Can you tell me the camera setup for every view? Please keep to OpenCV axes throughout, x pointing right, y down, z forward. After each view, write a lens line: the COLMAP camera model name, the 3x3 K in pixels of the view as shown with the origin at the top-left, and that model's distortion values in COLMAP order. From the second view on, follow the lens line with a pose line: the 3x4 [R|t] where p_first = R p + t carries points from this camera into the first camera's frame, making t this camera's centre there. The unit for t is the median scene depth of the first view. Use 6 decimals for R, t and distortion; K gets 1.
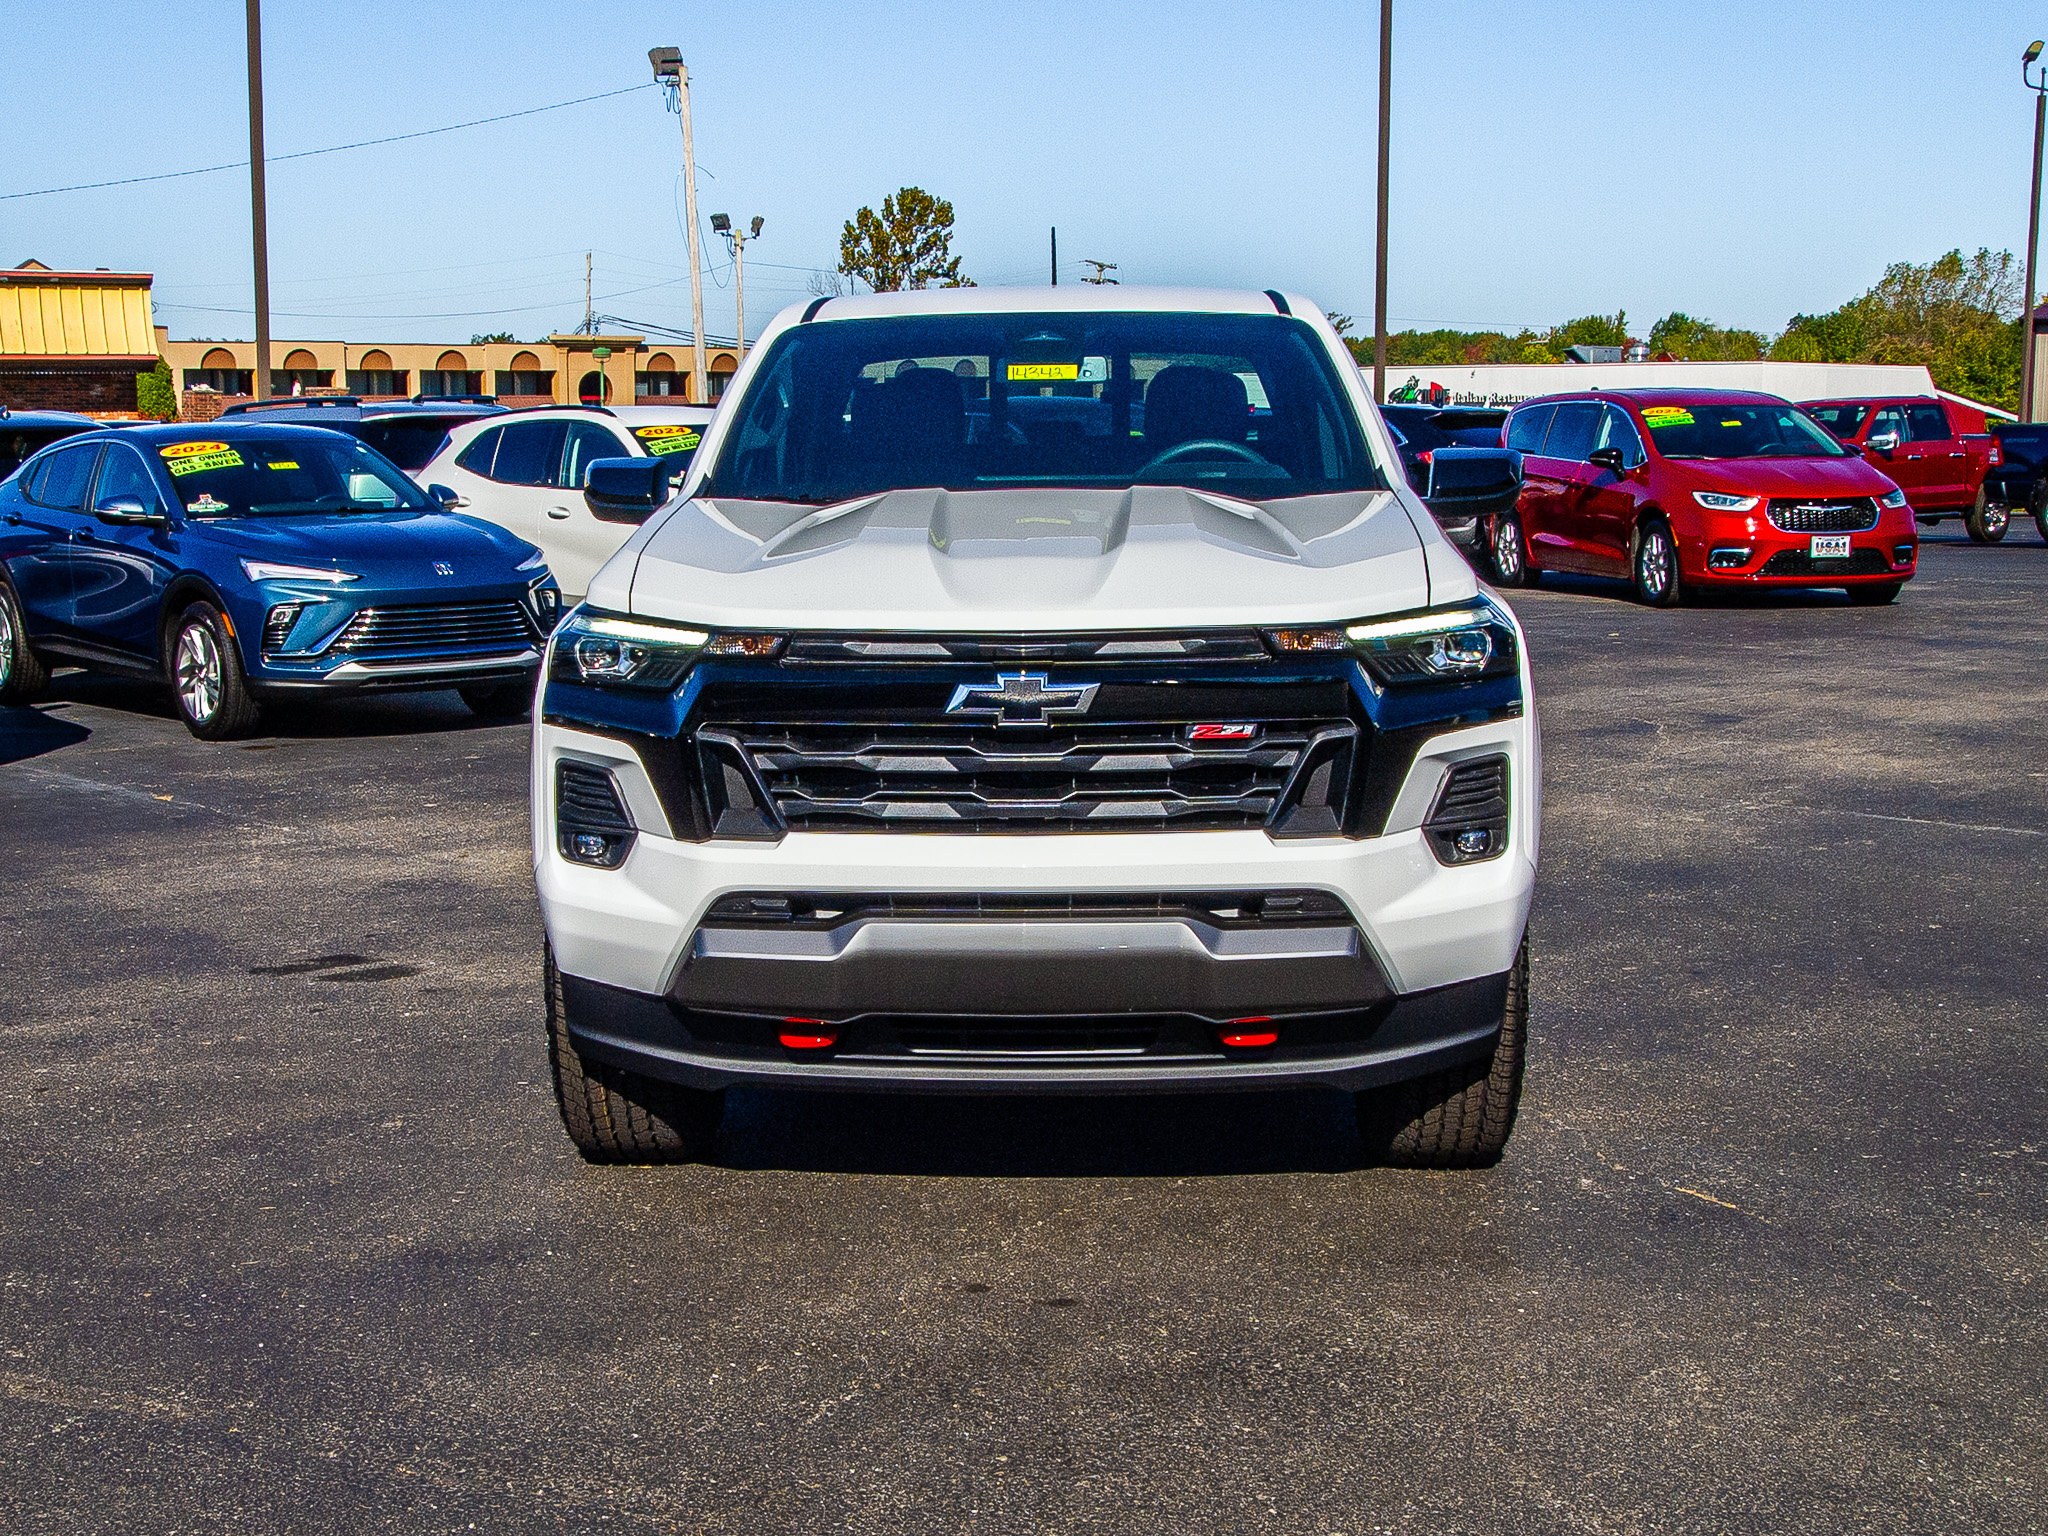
lens RADIAL K [[2716.0, 0, 1022.8], [0, 2716.0, 814.2], [0, 0, 1]] dist [-0.003000, -0.016167]
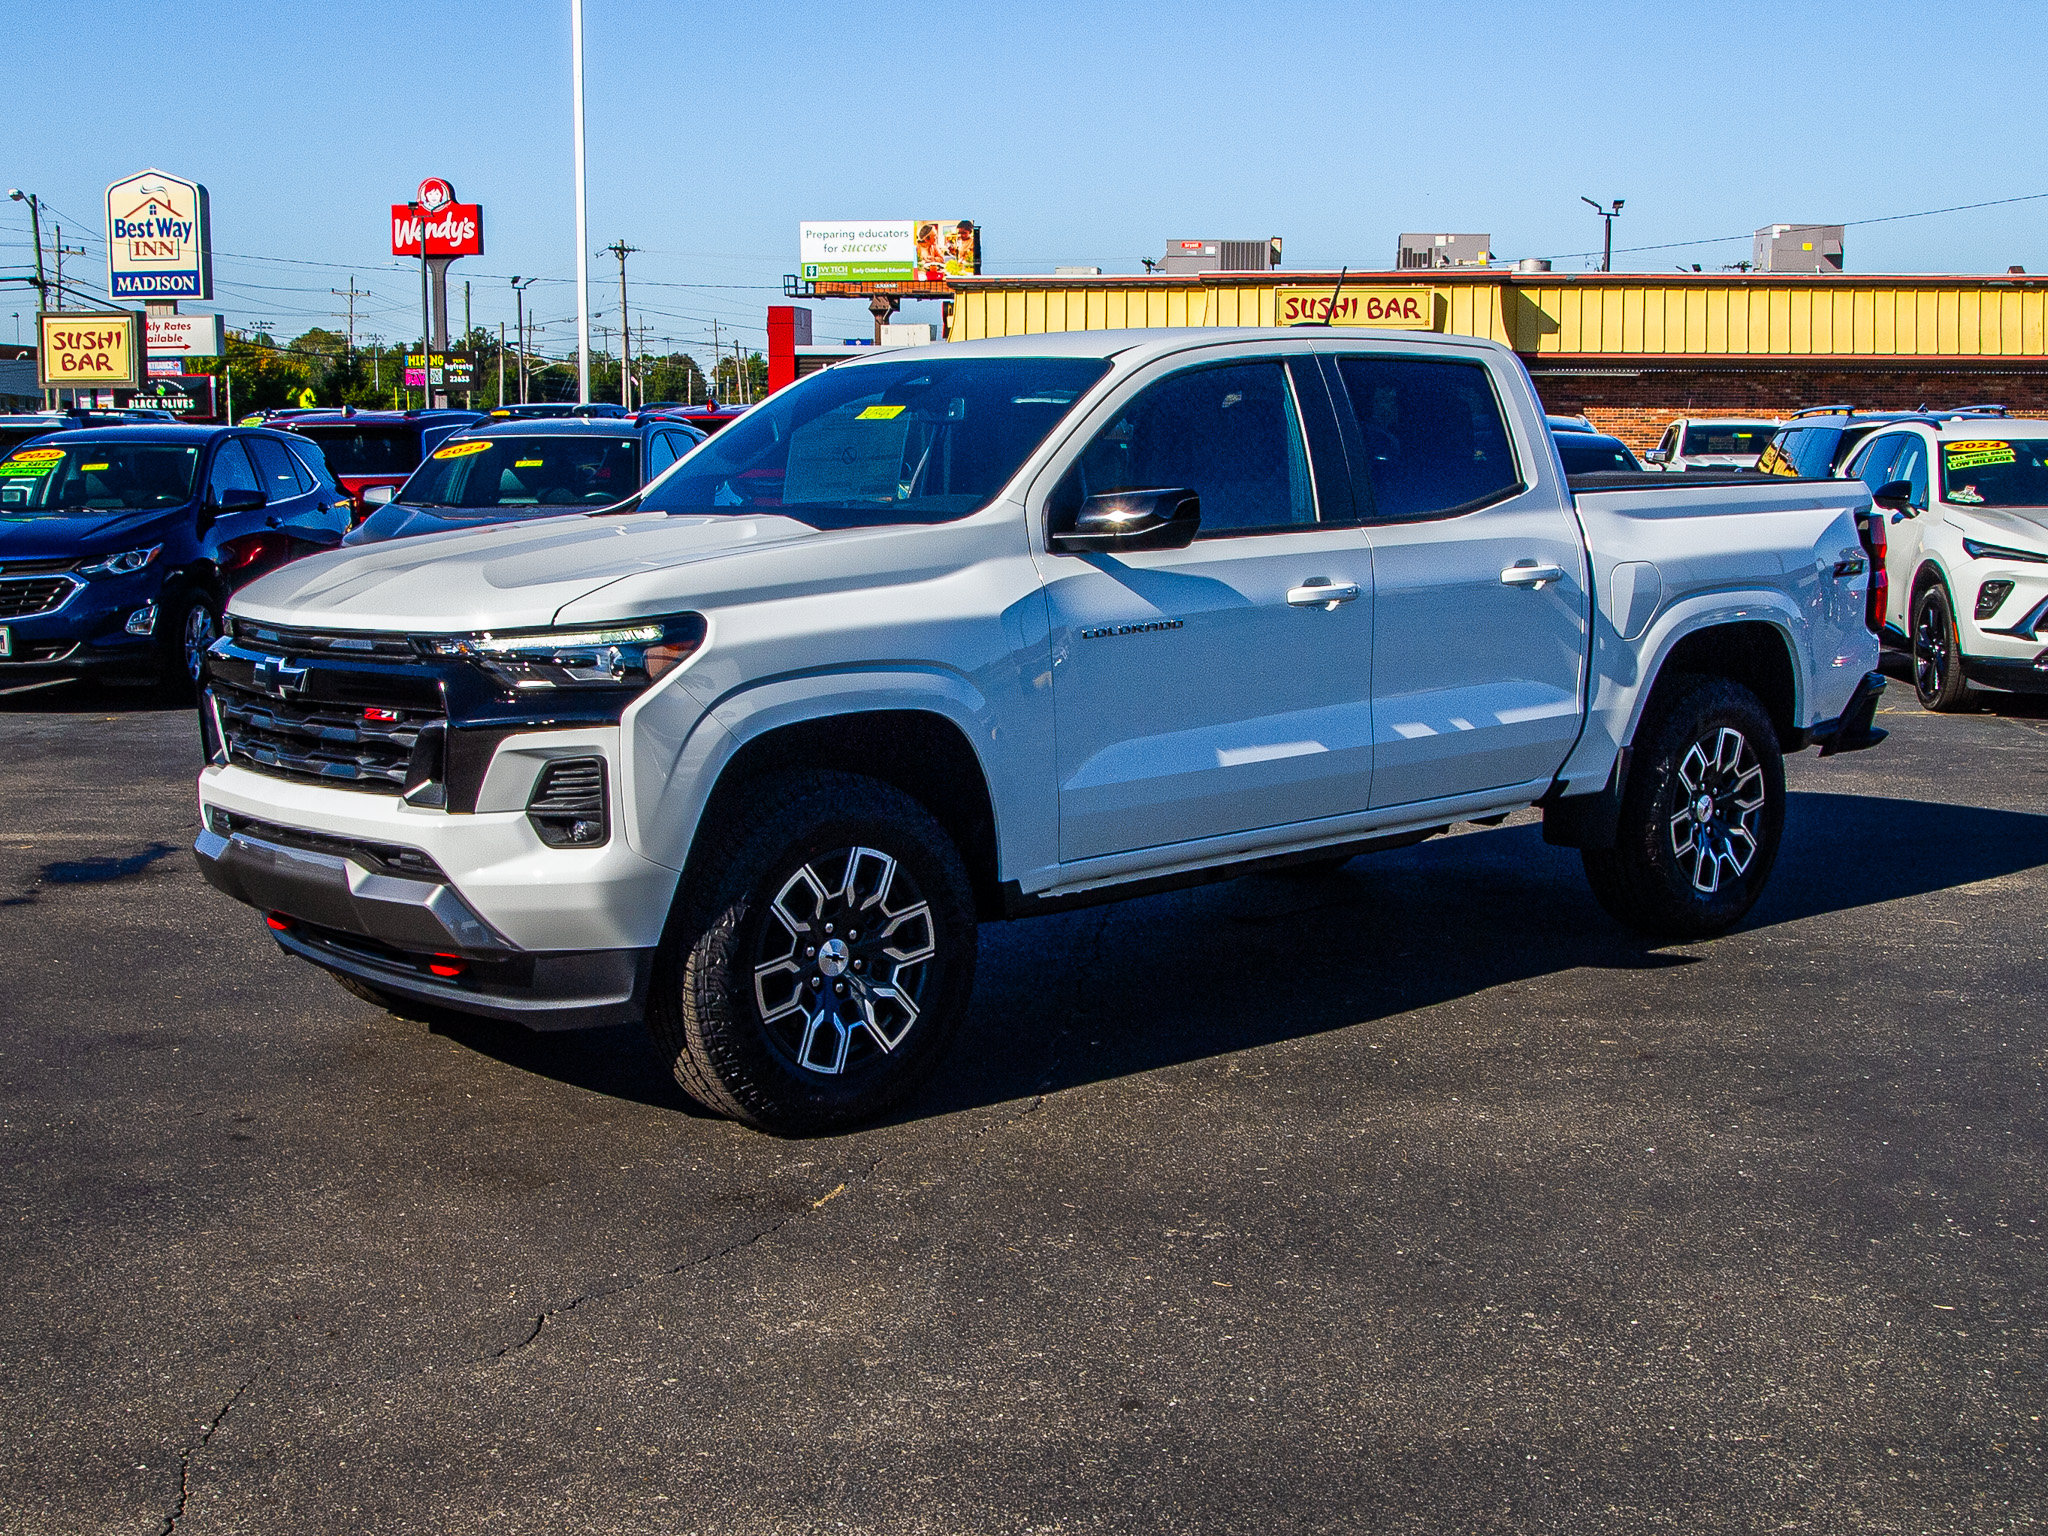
lens RADIAL K [[2526.5, 0, 1024.0], [0, 2526.5, 768.0], [0, 0, 1]] dist [-0.020384, -0.053511]
pose [[0.729664, 0.091219, -0.677694, 1.043256], [-0.093699, 0.995052, 0.033052, -0.070049], [0.677356, 0.039383, 0.734600, 0.340563]]
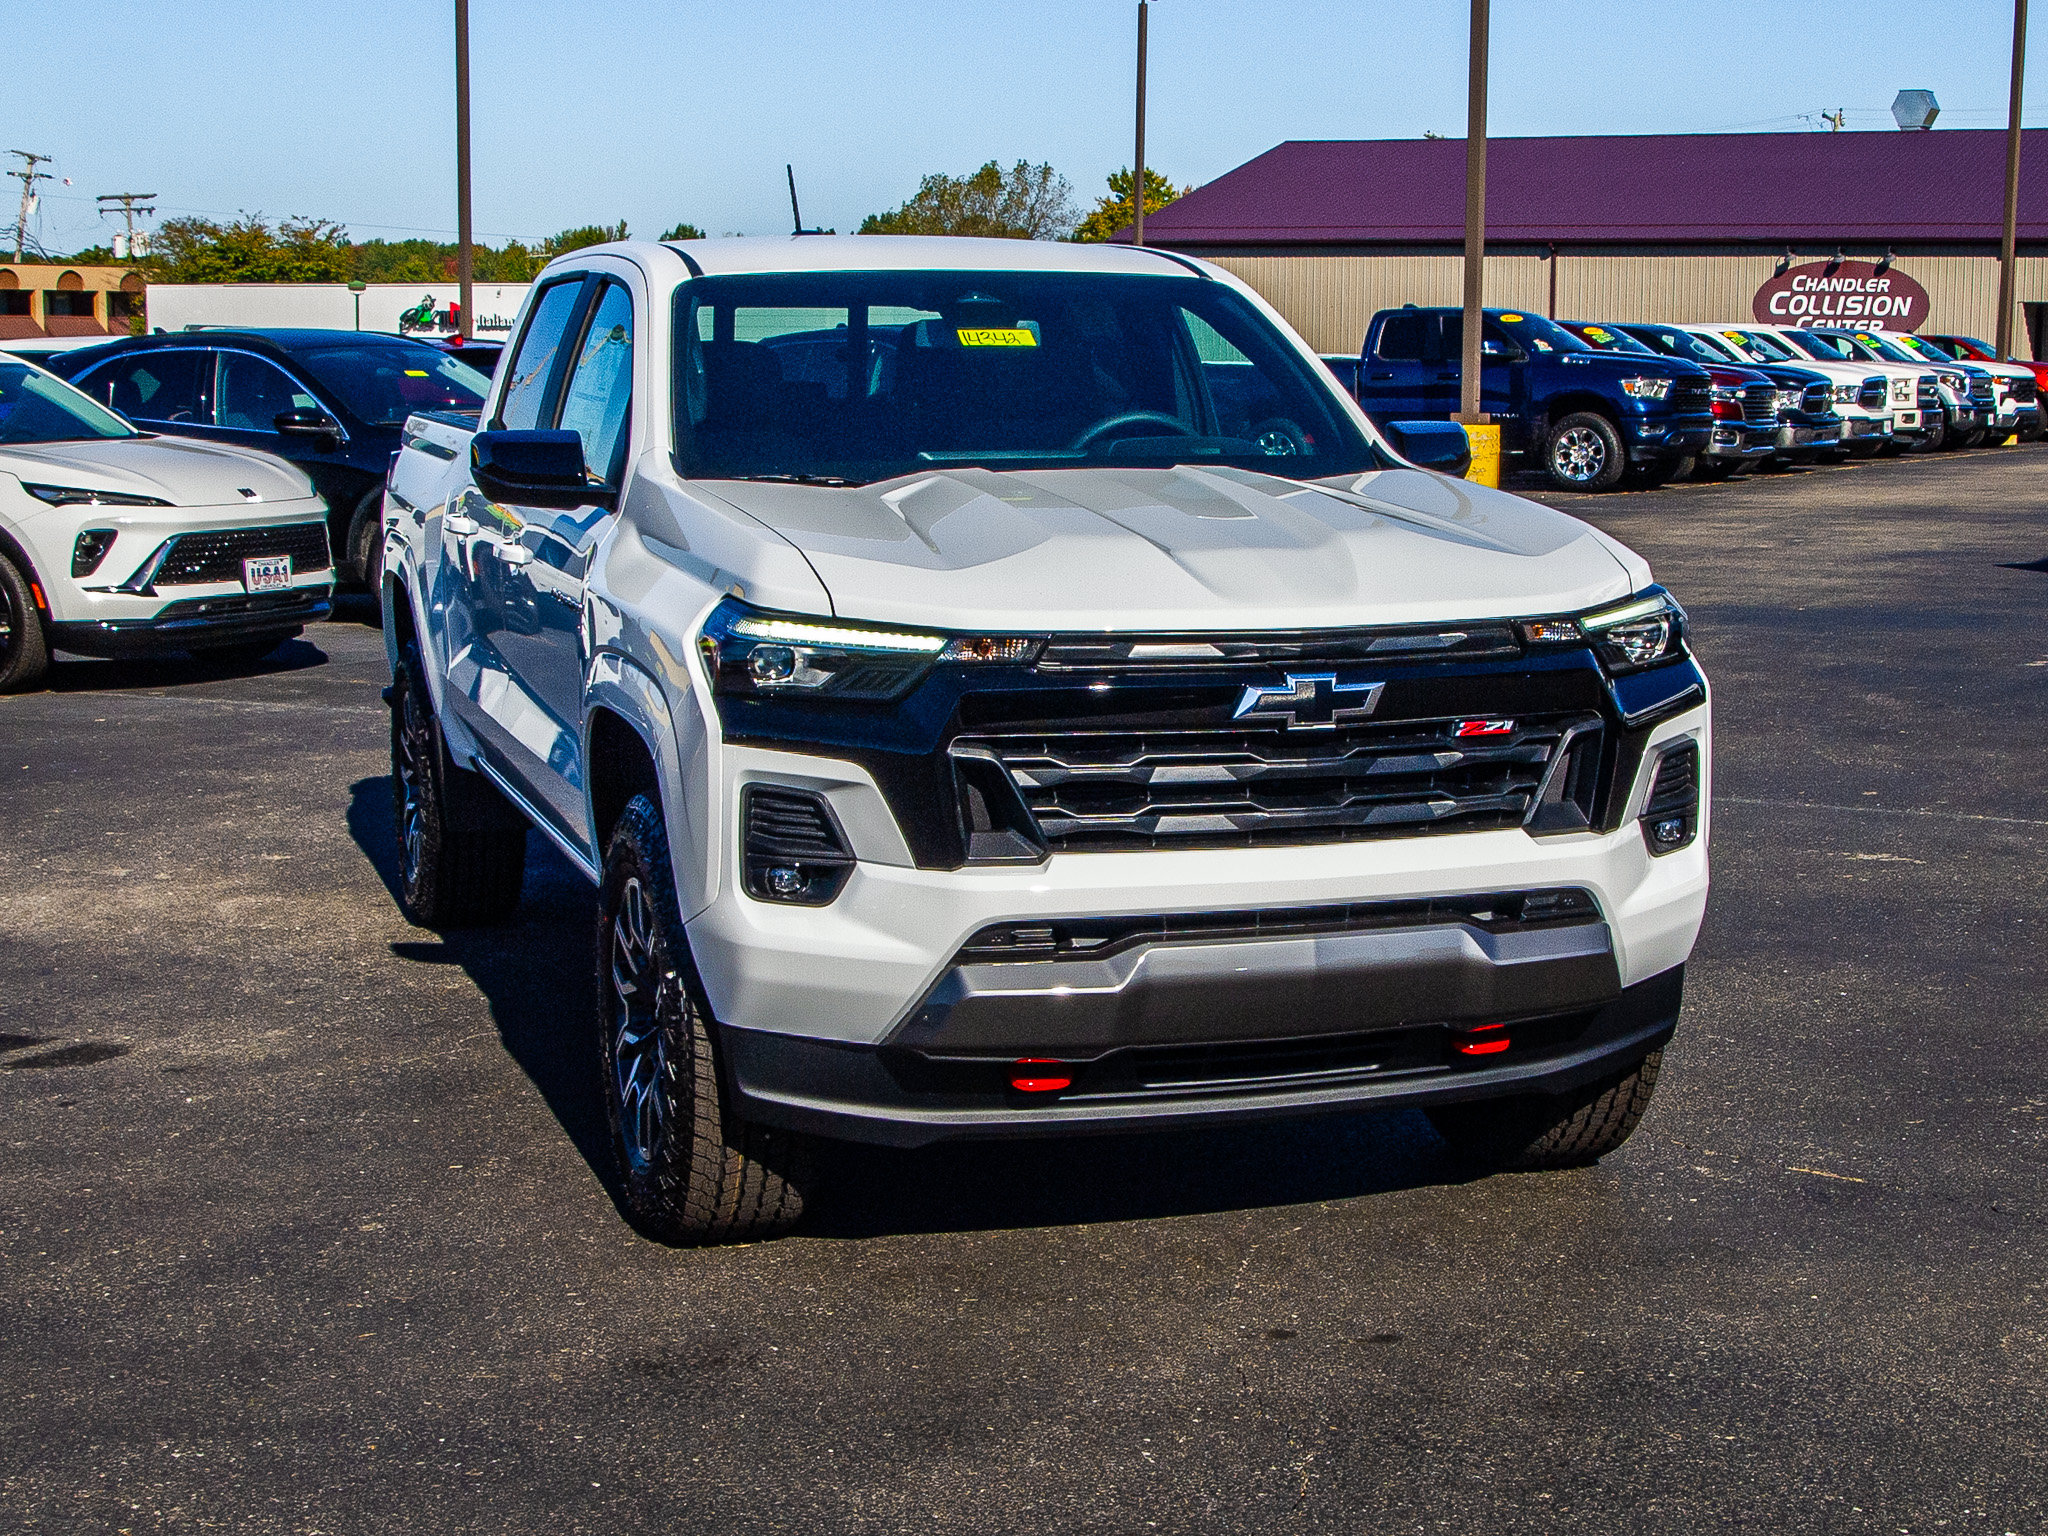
lens RADIAL K [[3161.3, 0, 1025.7], [0, 3161.3, 706.9], [0, 0, 1]] dist [0.009031, -0.013355]
pose [[0.927307, -0.030089, 0.373090, -0.484031], [0.040560, 0.998972, -0.020246, -0.021393], [-0.372097, 0.033907, 0.927574, 0.018604]]
